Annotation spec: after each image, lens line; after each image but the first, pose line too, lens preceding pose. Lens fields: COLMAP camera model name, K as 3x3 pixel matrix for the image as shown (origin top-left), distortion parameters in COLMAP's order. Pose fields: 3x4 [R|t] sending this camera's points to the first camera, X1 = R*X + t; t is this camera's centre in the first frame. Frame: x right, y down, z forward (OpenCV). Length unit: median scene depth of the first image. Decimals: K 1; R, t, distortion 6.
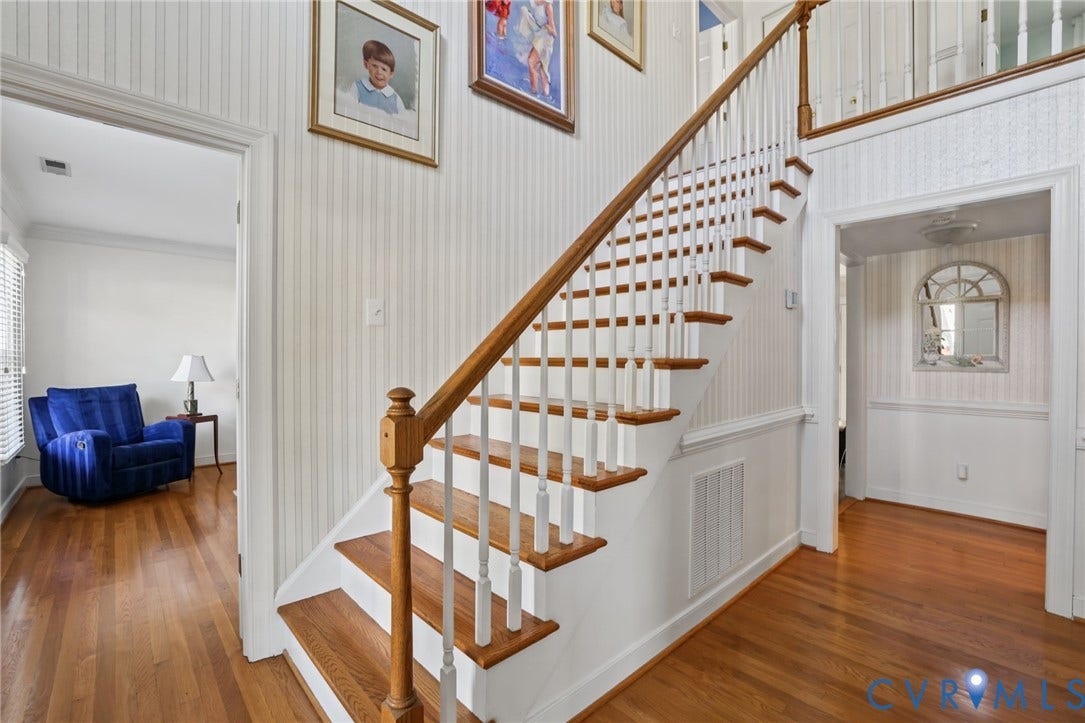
lens RADIAL K [[477.0, 0, 539.9], [0, 477.0, 366.7], [0, 0, 1]] dist [-0.016380, 0.000830]
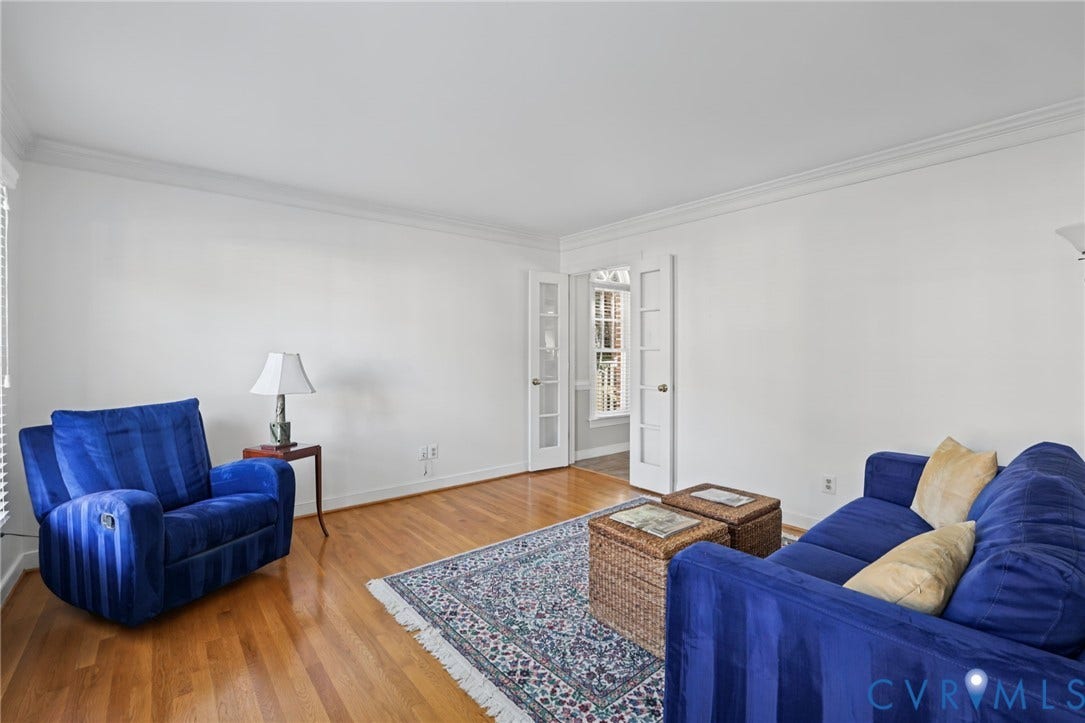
lens RADIAL K [[463.2, 0, 542.5], [0, 463.2, 361.5], [0, 0, 1]] dist [-0.014721, 0.000498]
pose [[0.999396, -0.005465, -0.034315, -0.413057], [0.005266, 0.999969, -0.005890, -0.008029], [0.034346, 0.005705, 0.999394, 0.442844]]
